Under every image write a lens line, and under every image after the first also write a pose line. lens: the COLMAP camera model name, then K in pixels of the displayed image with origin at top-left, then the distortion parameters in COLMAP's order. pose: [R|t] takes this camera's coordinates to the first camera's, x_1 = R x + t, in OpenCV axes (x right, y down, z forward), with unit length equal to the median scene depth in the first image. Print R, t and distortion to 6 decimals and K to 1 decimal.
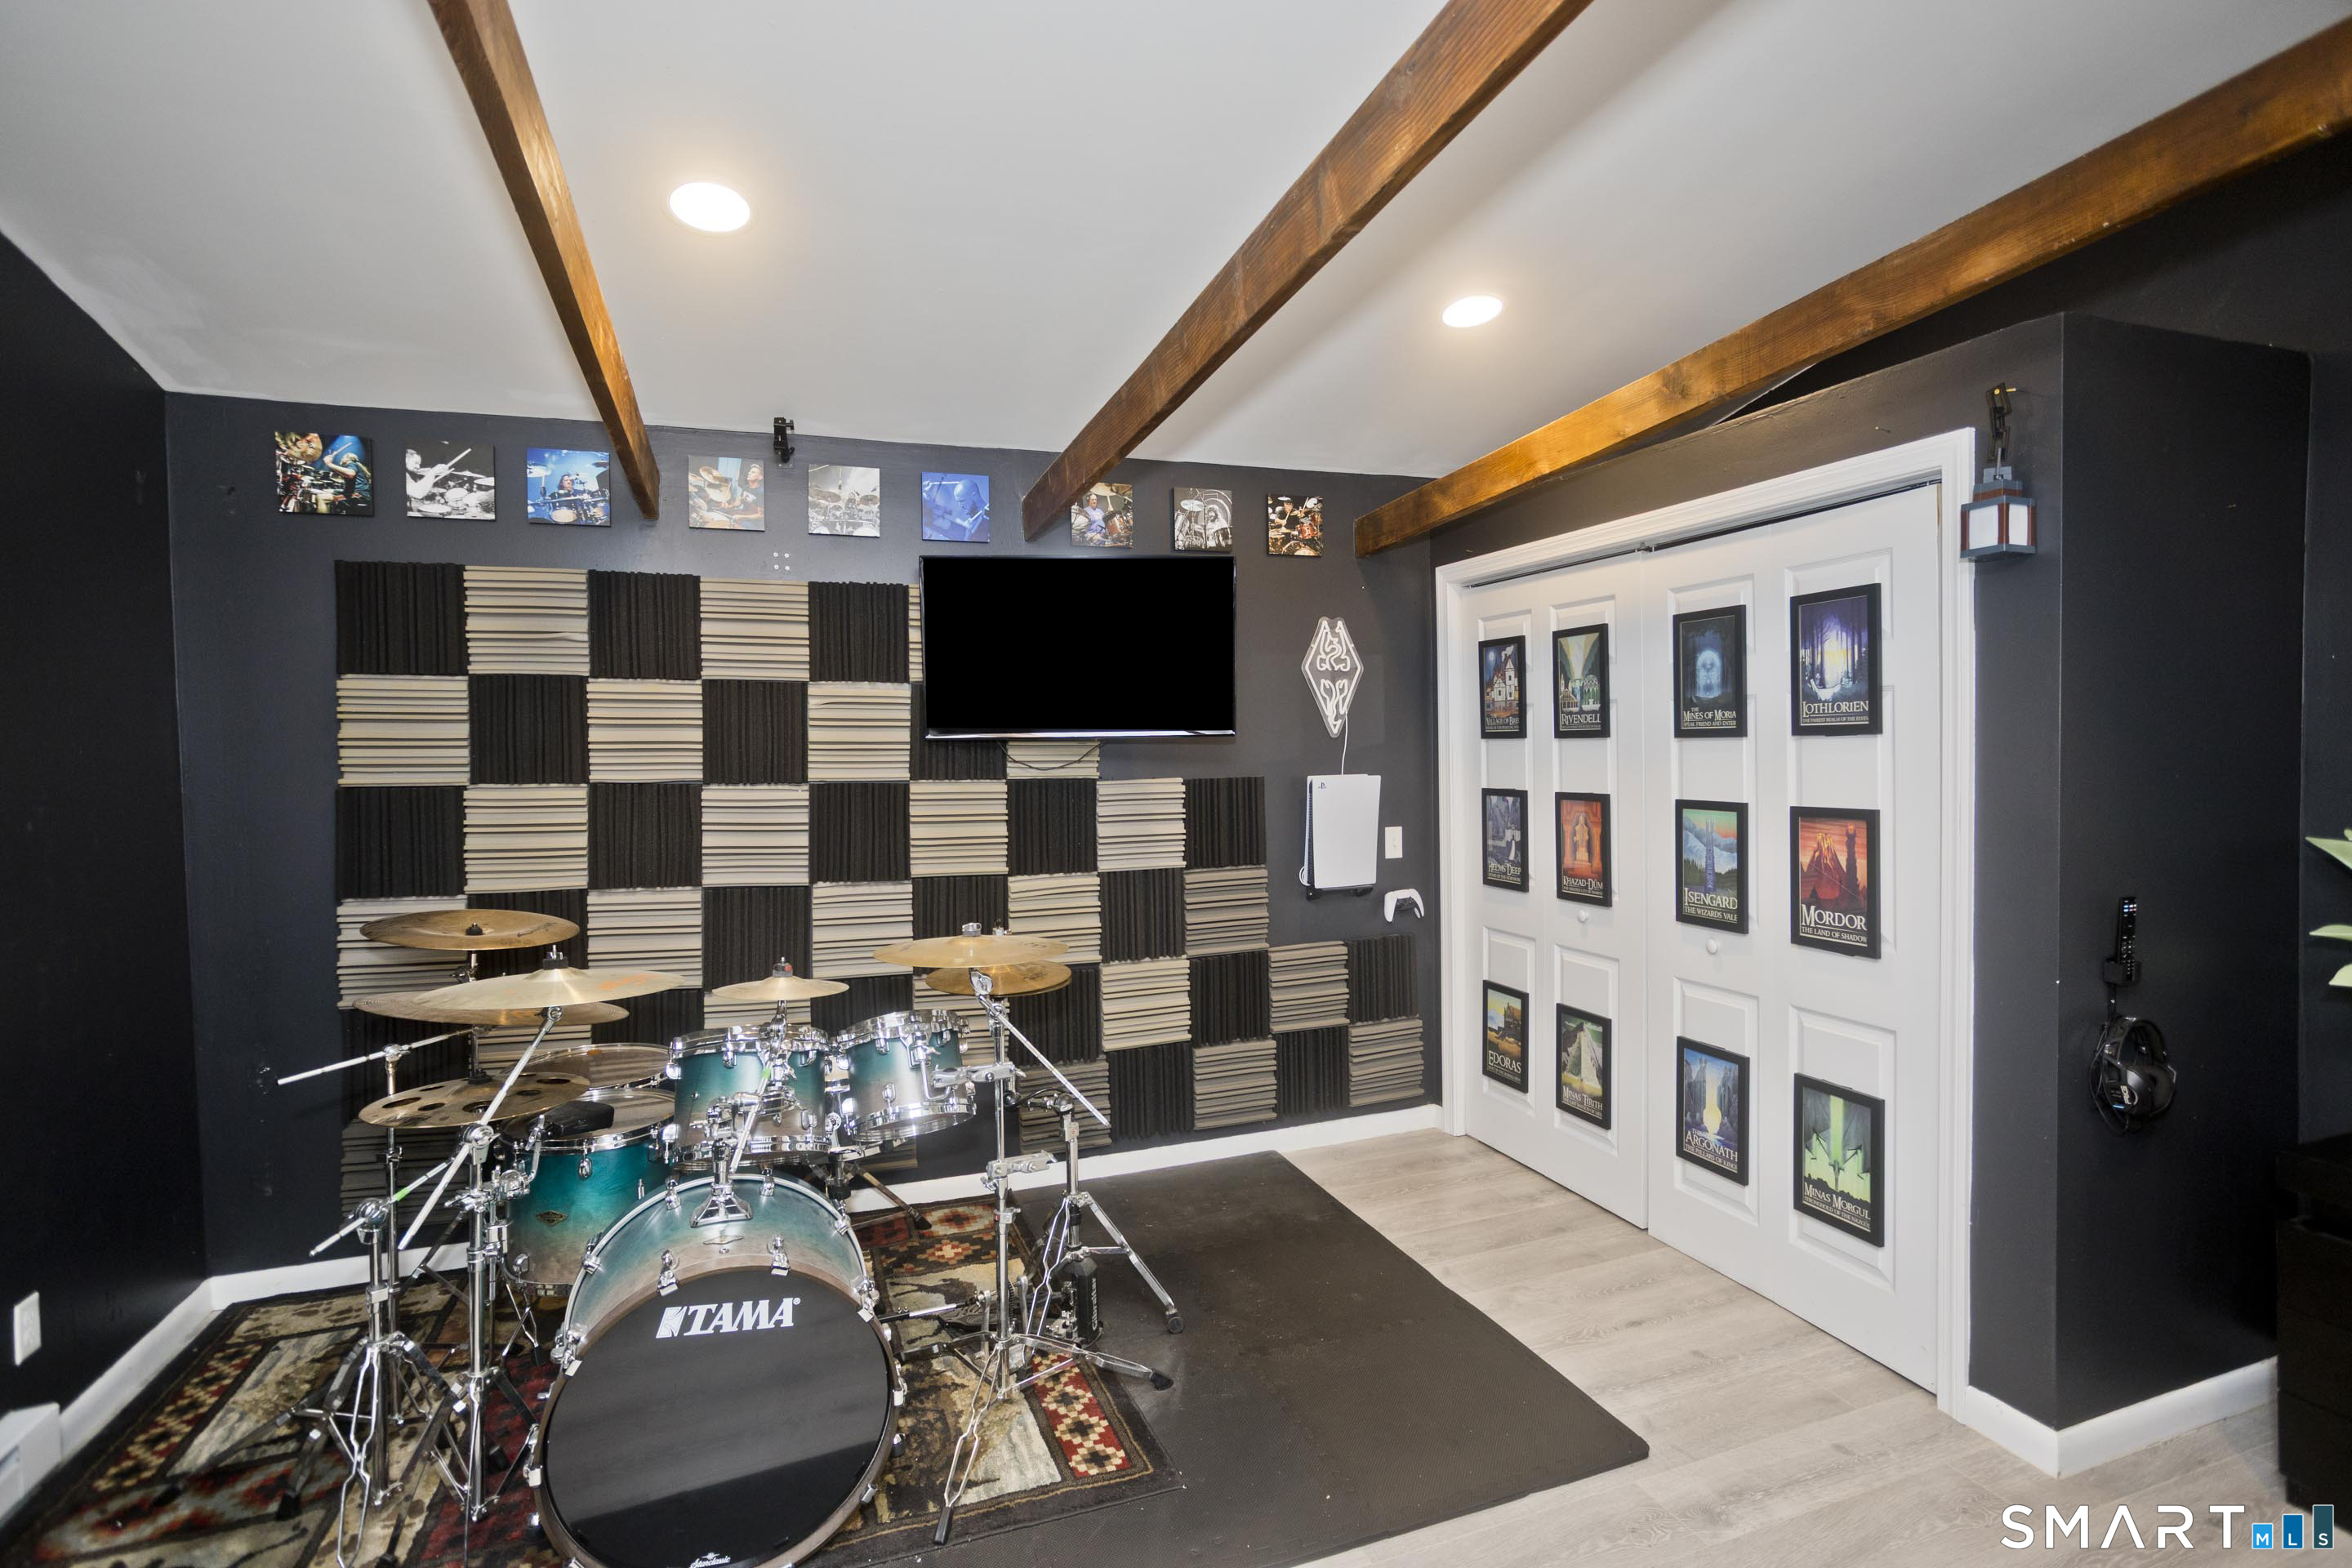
lens RADIAL K [[1125.5, 0, 1184.8], [0, 1125.5, 766.4], [0, 0, 1]] dist [-0.032956, 0.018501]
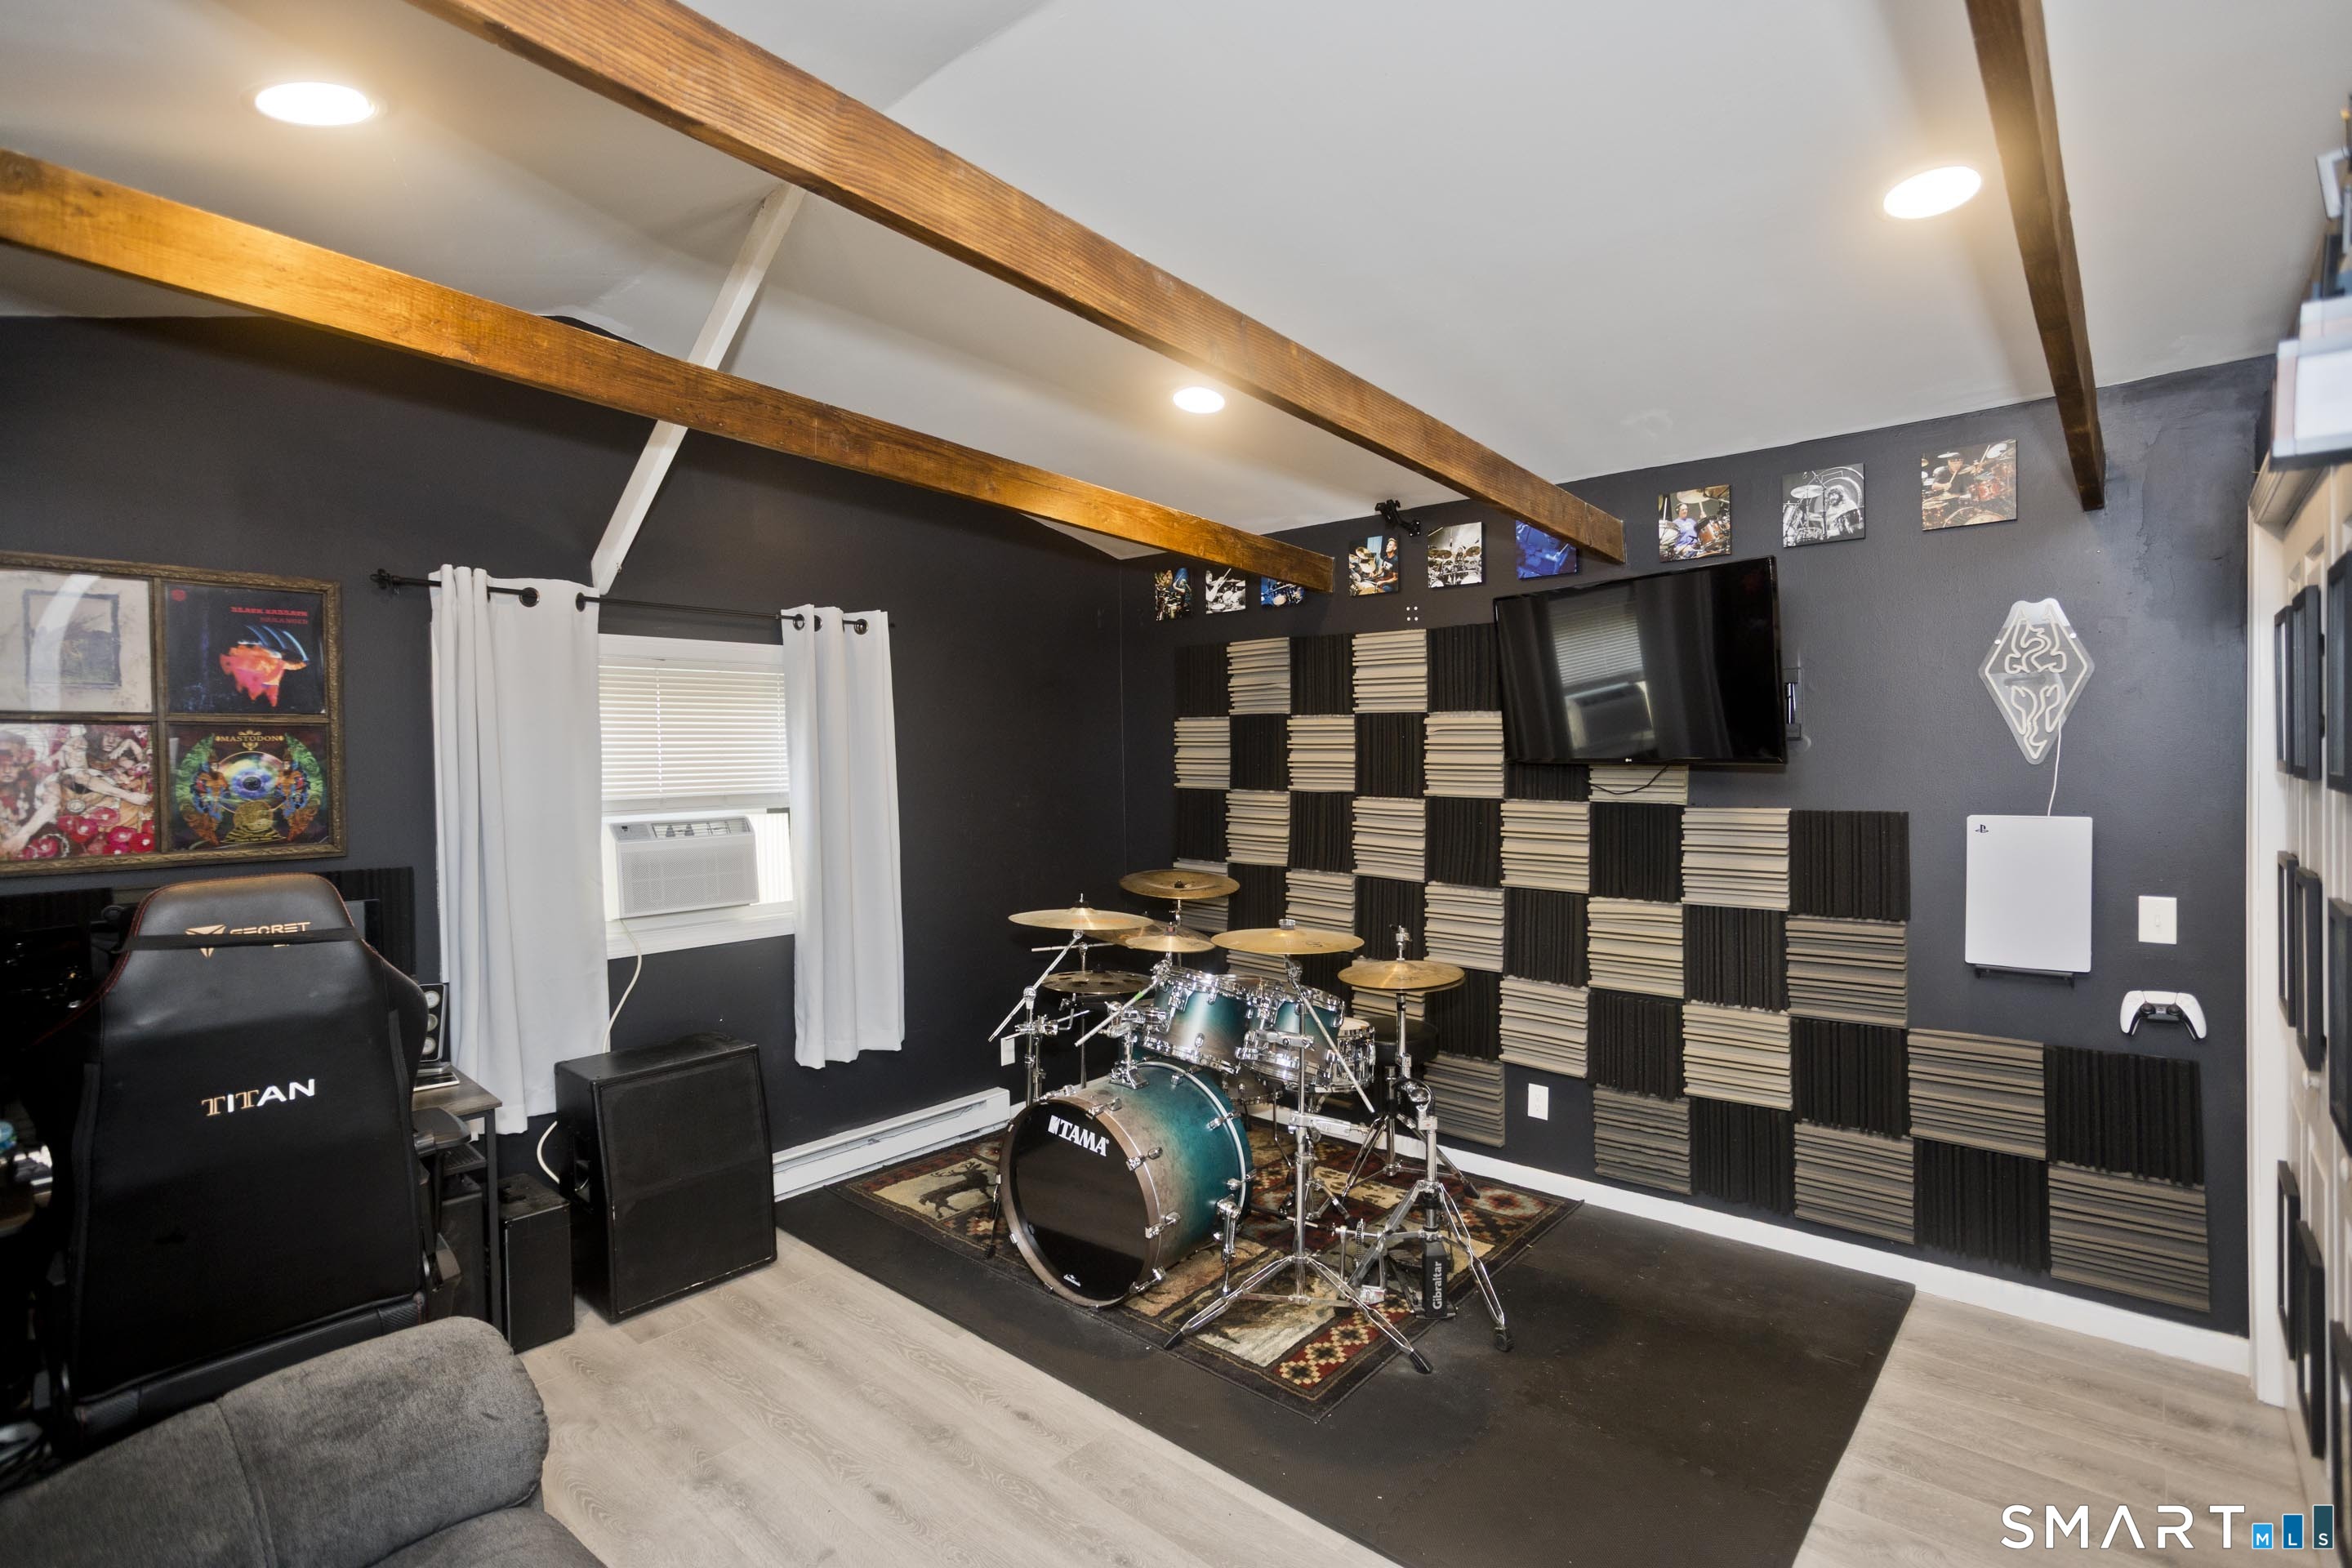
lens RADIAL K [[1125.5, 0, 1193.8], [0, 1125.5, 766.9], [0, 0, 1]] dist [-0.032956, 0.018501]
pose [[0.487733, 0.020636, -0.872749, 0.556534], [-0.012421, 0.999783, 0.016698, -0.032606], [0.872904, 0.002696, 0.487884, 0.187877]]
